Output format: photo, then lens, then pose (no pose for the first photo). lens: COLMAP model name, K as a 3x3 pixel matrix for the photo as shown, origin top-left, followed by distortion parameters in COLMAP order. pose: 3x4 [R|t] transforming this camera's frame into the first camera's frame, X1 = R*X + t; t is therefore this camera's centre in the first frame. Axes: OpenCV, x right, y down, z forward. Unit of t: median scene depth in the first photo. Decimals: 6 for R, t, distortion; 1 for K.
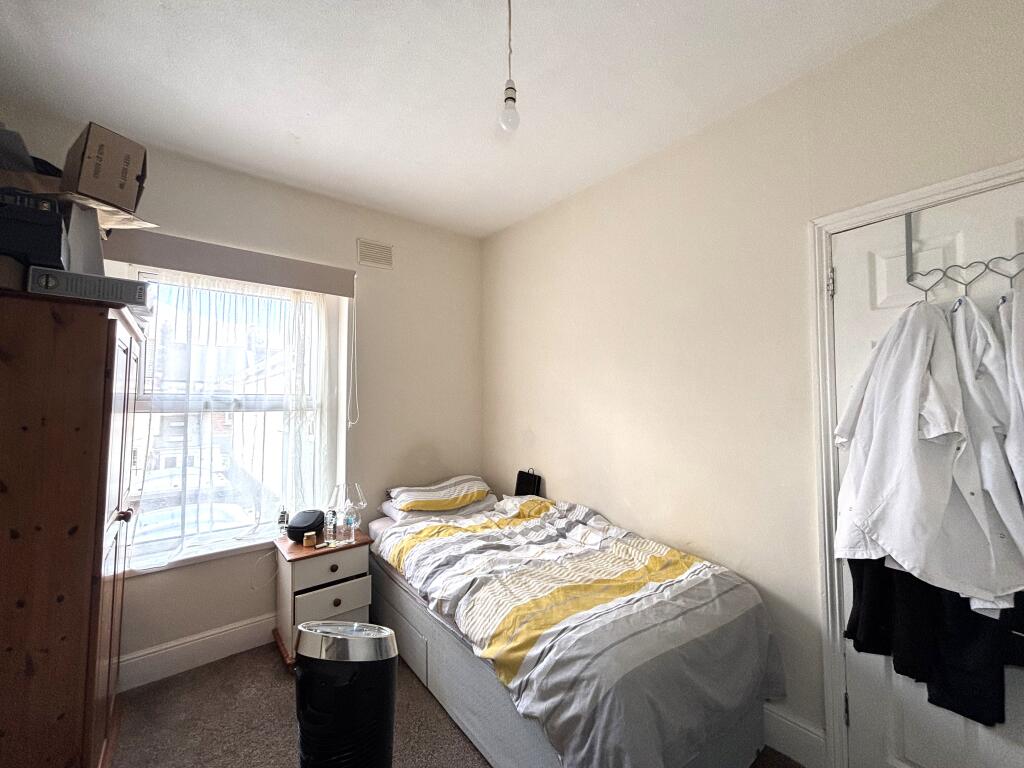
lens RADIAL K [[407.5, 0, 514.7], [0, 407.5, 378.5], [0, 0, 1]] dist [0.011715, -0.000648]
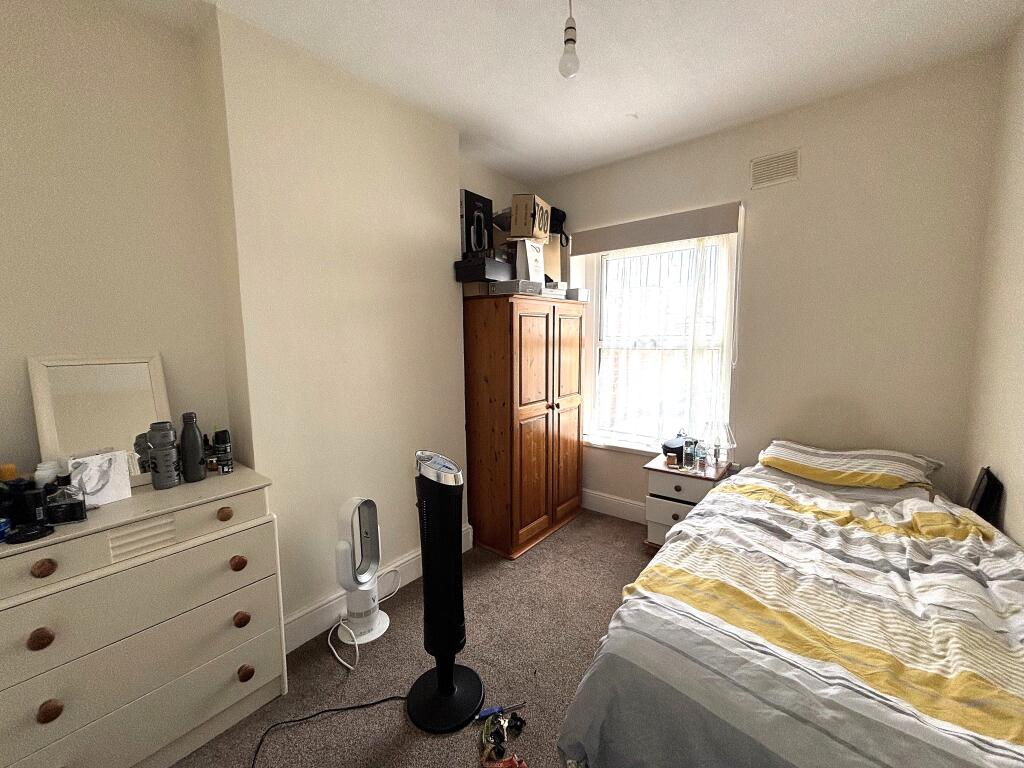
lens RADIAL K [[407.5, 0, 514.7], [0, 407.5, 378.5], [0, 0, 1]] dist [0.011715, -0.000648]
pose [[0.225991, 0.092291, -0.969748, 0.583162], [0.059202, 0.992360, 0.108240, 0.006537], [0.972329, -0.081873, 0.218801, 0.359189]]
